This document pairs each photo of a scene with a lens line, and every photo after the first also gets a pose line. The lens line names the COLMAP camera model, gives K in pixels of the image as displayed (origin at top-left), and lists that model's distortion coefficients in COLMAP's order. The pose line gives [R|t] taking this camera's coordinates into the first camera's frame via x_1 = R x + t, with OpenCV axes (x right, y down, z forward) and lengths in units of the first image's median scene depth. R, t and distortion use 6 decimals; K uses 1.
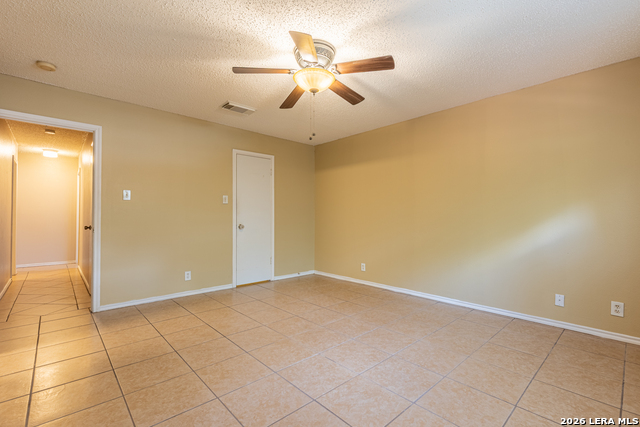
lens RADIAL K [[287.6, 0, 323.1], [0, 287.6, 214.6], [0, 0, 1]] dist [0.005853, -0.002274]
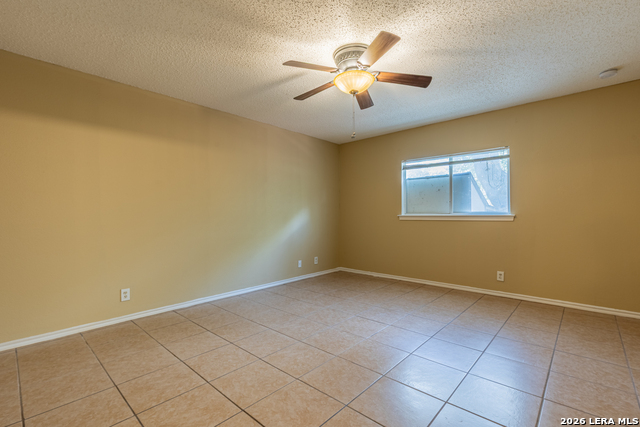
lens RADIAL K [[287.6, 0, 322.4], [0, 287.6, 212.9], [0, 0, 1]] dist [0.005853, -0.002274]
pose [[-0.084681, 0.007180, 0.996382, -0.879466], [-0.001759, 0.999971, -0.007355, 0.007523], [-0.996407, -0.002375, -0.084666, 1.007329]]
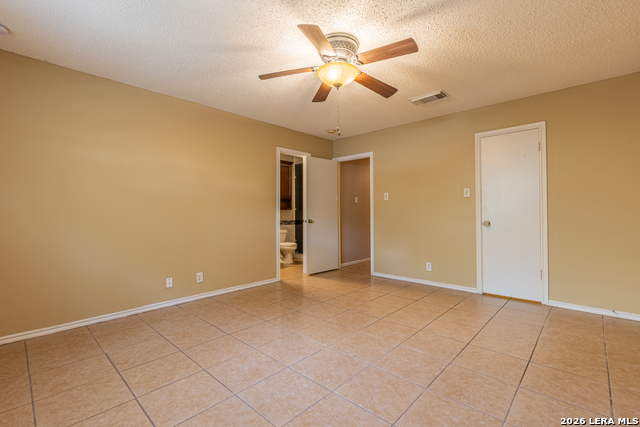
lens RADIAL K [[287.6, 0, 324.1], [0, 287.6, 212.9], [0, 0, 1]] dist [0.005853, -0.002274]
pose [[0.080696, -0.000958, -0.996738, 0.799575], [0.014979, 0.999888, 0.000252, 0.006531], [0.996626, -0.014950, 0.080702, 0.728532]]
